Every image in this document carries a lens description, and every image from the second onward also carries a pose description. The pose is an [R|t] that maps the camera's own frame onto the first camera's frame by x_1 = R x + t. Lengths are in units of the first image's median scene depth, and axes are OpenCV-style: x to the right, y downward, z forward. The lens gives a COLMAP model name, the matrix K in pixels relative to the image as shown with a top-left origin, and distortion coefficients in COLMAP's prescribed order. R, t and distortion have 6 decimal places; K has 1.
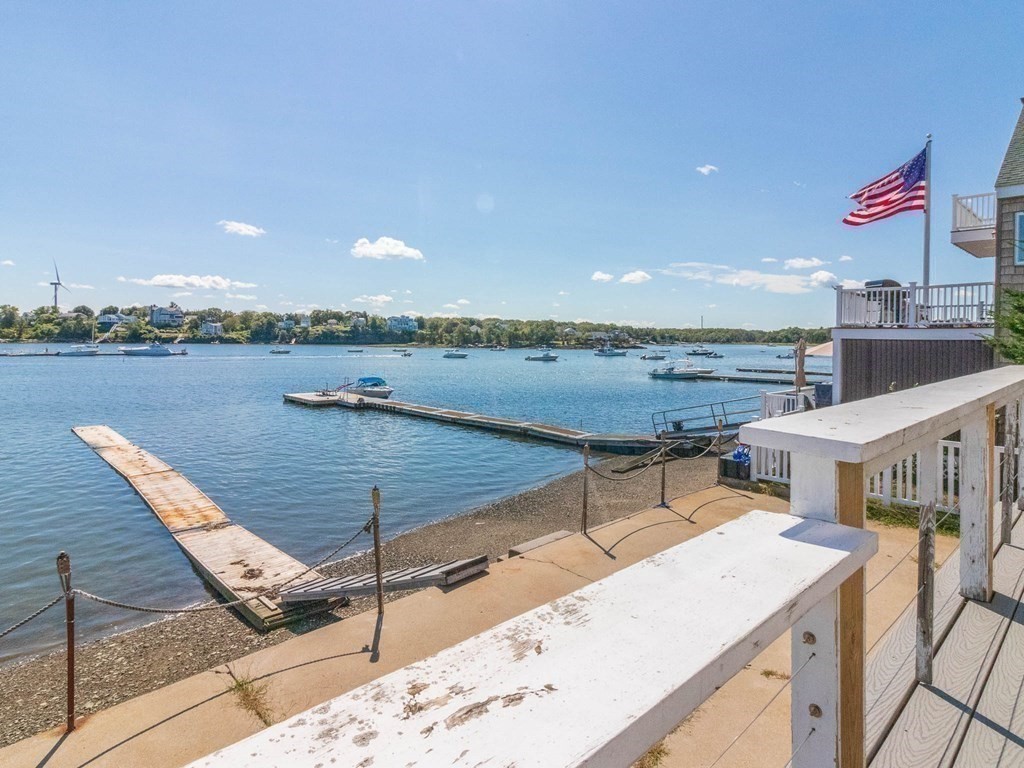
lens RADIAL K [[568.3, 0, 503.4], [0, 568.3, 384.1], [0, 0, 1]] dist [-0.011654, 0.003111]
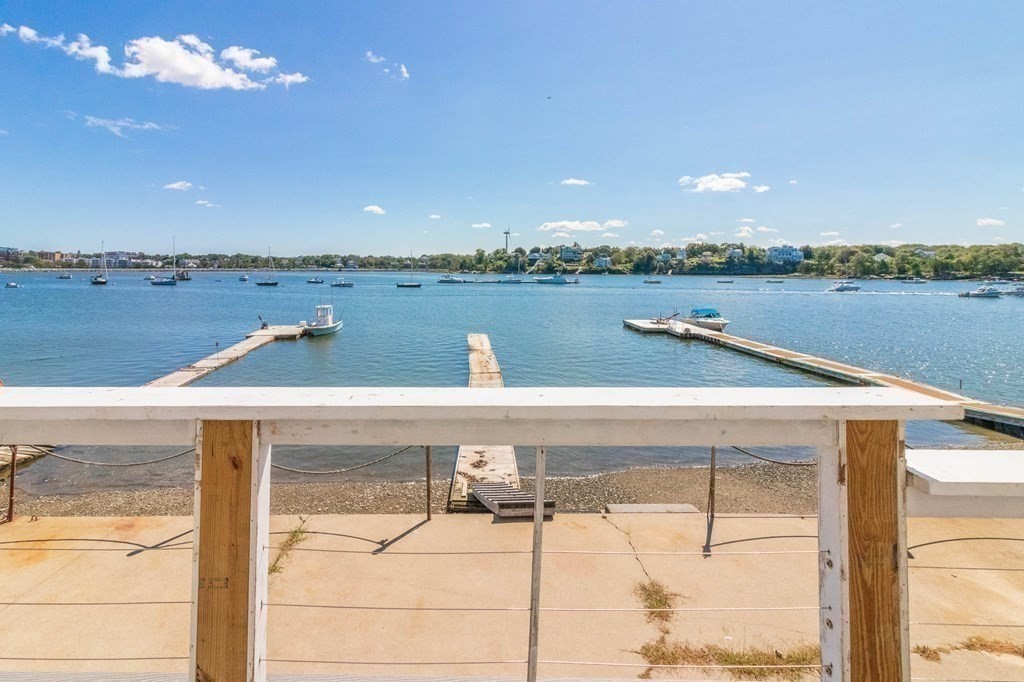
lens RADIAL K [[506.7, 0, 483.1], [0, 506.7, 273.1], [0, 0, 1]] dist [-0.010107, 0.002696]
pose [[0.712919, -0.000476, -0.701246, 0.435864], [-0.049092, 0.997512, -0.050586, -0.037293], [0.699526, 0.070490, 0.711122, 0.231106]]
